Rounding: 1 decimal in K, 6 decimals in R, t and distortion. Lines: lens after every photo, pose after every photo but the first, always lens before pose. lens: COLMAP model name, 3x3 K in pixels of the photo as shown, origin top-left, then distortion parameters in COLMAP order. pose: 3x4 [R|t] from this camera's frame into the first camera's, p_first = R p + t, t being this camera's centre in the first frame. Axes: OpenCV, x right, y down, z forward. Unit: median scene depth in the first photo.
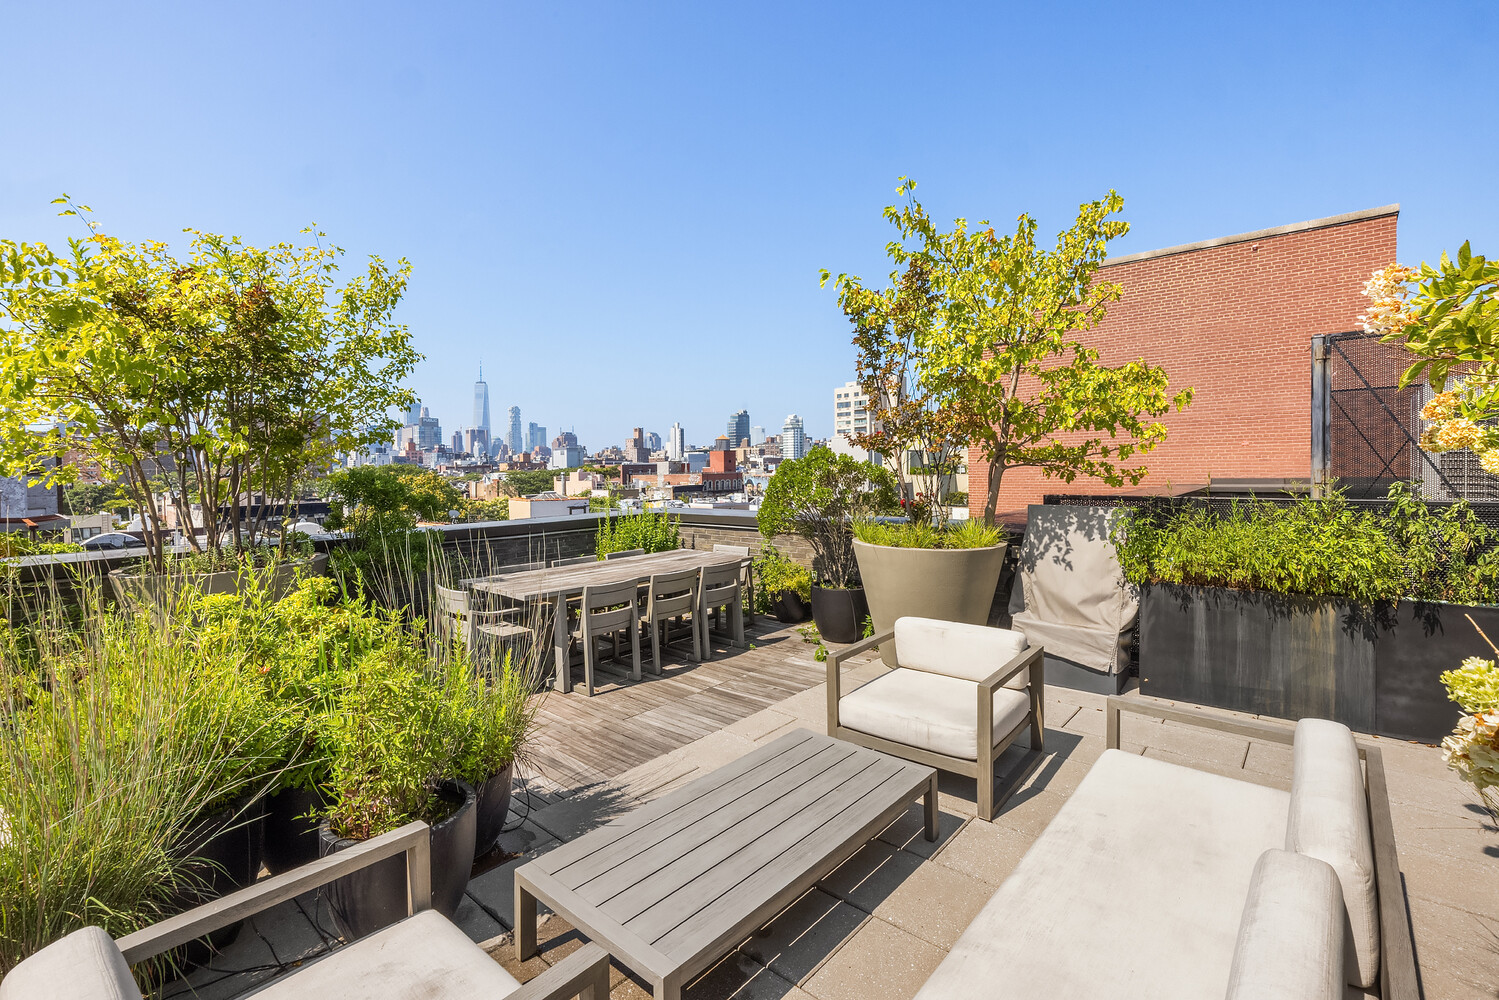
lens RADIAL K [[679.0, 0, 752.1], [0, 679.0, 491.2], [0, 0, 1]] dist [0.000322, -0.000015]
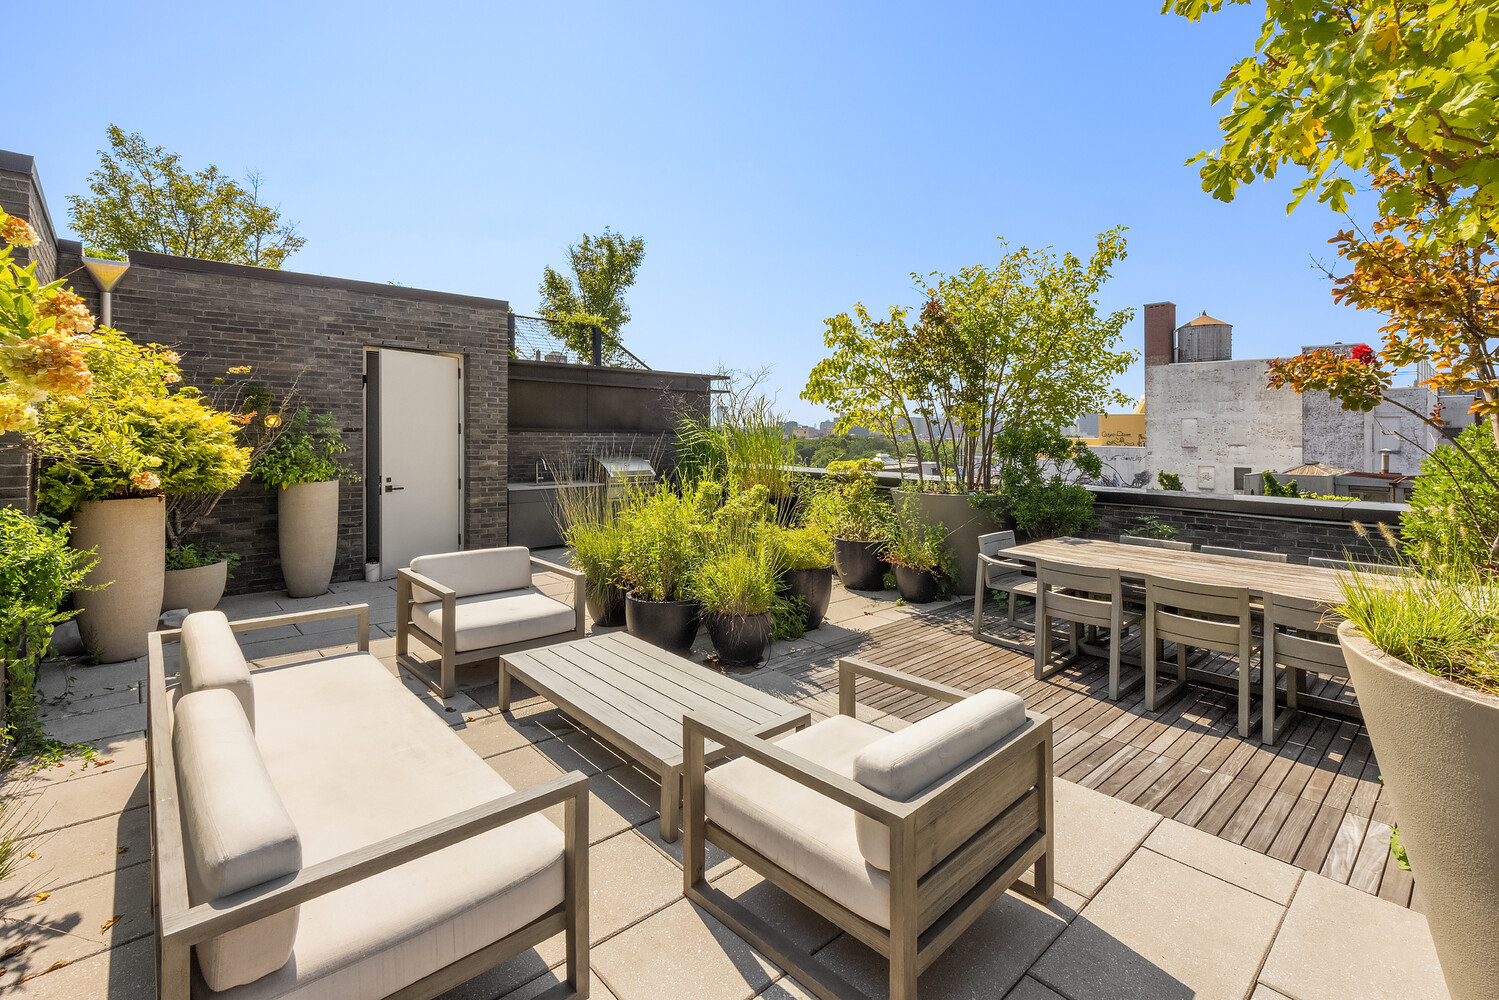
lens RADIAL K [[679.0, 0, 752.9], [0, 679.0, 500.5], [0, 0, 1]] dist [0.000322, -0.000015]
pose [[-0.125528, 0.125385, -0.984135, 0.640522], [-0.028837, 0.991101, 0.129951, -0.040836], [0.991671, 0.044692, -0.120795, 0.681243]]
